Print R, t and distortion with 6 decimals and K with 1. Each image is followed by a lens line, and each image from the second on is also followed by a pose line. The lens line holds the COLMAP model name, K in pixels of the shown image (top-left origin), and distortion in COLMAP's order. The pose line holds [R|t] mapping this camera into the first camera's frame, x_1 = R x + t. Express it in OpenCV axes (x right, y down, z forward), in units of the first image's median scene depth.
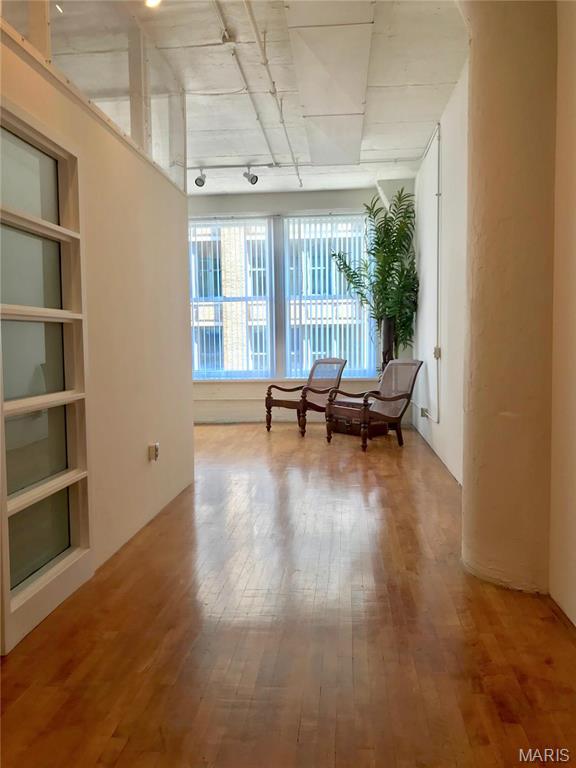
lens RADIAL K [[625.8, 0, 291.6], [0, 625.8, 380.8], [0, 0, 1]] dist [0.045250, -0.072666]
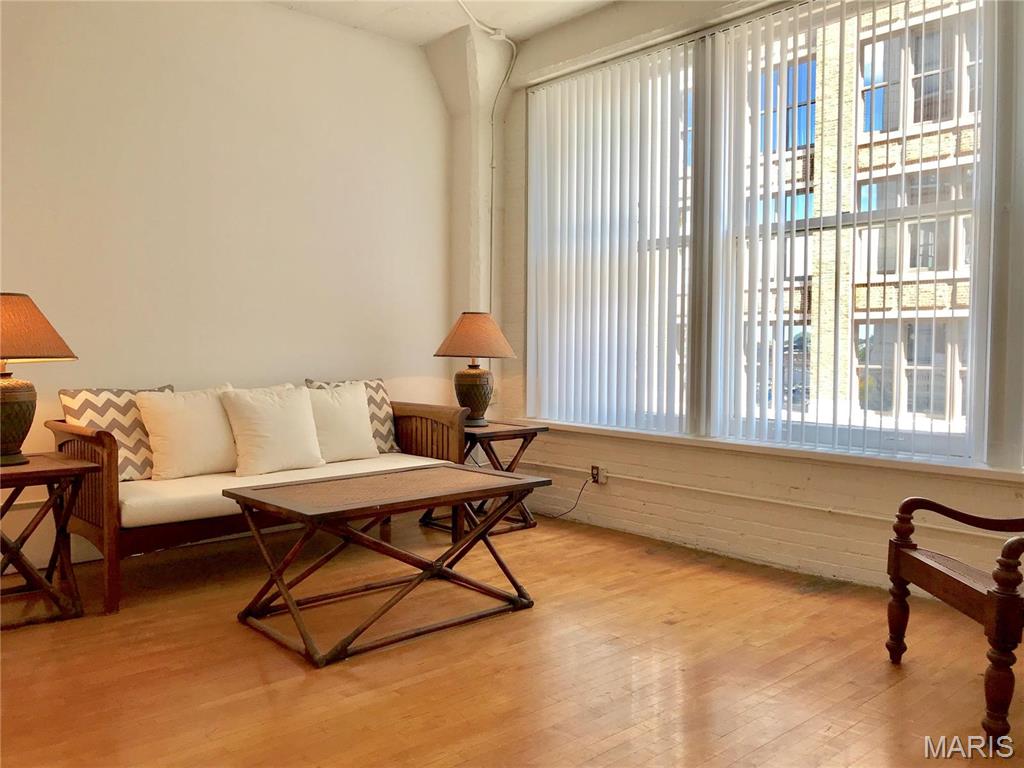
lens RADIAL K [[834.3, 0, 511.0], [0, 834.3, 370.0], [0, 0, 1]] dist [0.045250, -0.072666]
pose [[0.724293, 0.037995, -0.688445, 0.098048], [-0.059895, 0.998173, -0.007925, -0.039072], [0.686886, 0.046975, 0.725246, 0.631663]]
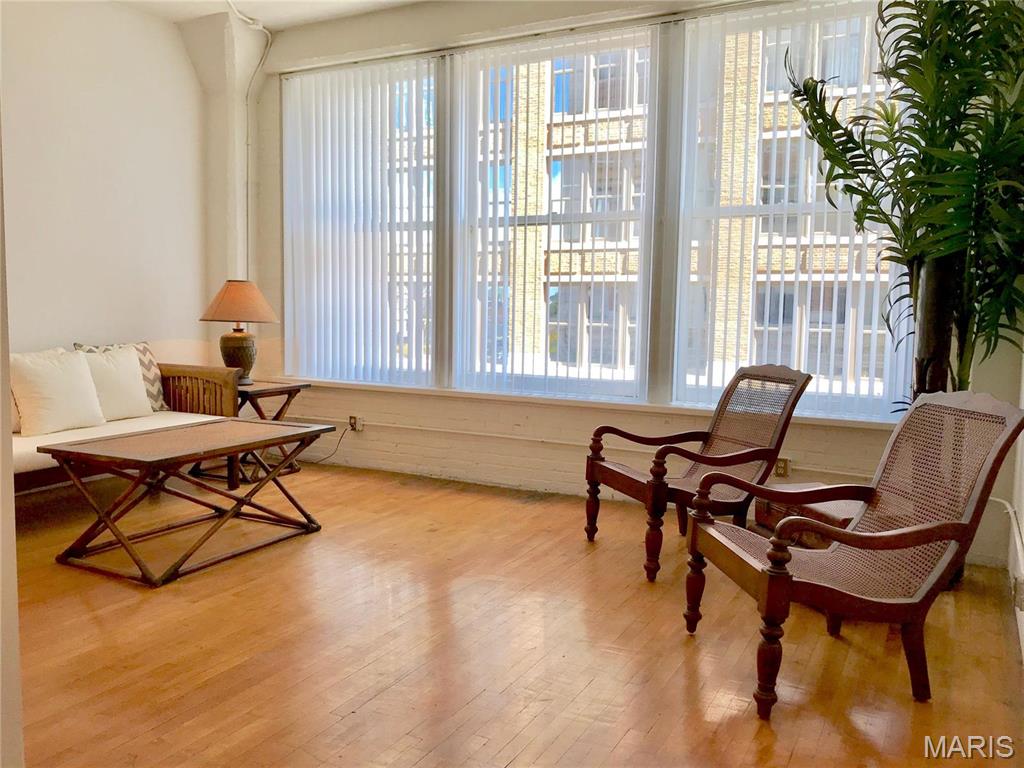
lens RADIAL K [[834.3, 0, 511.0], [0, 834.3, 370.0], [0, 0, 1]] dist [0.045250, -0.072666]
pose [[0.916851, 0.059047, -0.394840, 0.129135], [-0.052995, 0.998250, 0.026226, -0.042585], [0.395698, -0.003121, 0.918376, 0.508969]]
